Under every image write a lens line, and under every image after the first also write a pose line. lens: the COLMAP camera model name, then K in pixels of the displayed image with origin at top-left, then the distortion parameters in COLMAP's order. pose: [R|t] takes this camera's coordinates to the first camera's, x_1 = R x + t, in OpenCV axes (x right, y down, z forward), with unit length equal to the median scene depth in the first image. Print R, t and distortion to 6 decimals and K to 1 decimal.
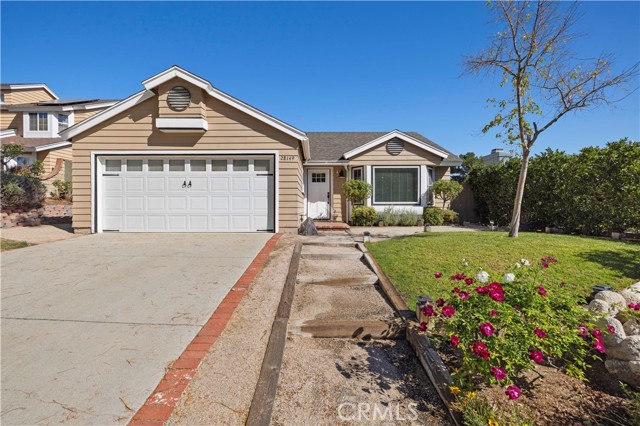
lens RADIAL K [[271.9, 0, 320.0], [0, 271.9, 213.0], [0, 0, 1]] dist [0.001491, 0.000162]
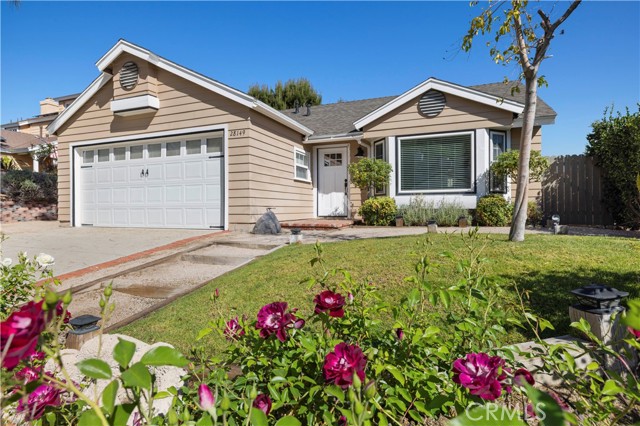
lens RADIAL K [[345.0, 0, 320.0], [0, 345.0, 213.0], [0, 0, 1]] dist [0.002059, 0.000465]
pose [[0.925461, 0.000417, -0.378843, 0.452070], [-0.003612, 0.999964, -0.007722, 0.029922], [0.378826, 0.008515, 0.925429, 0.185186]]
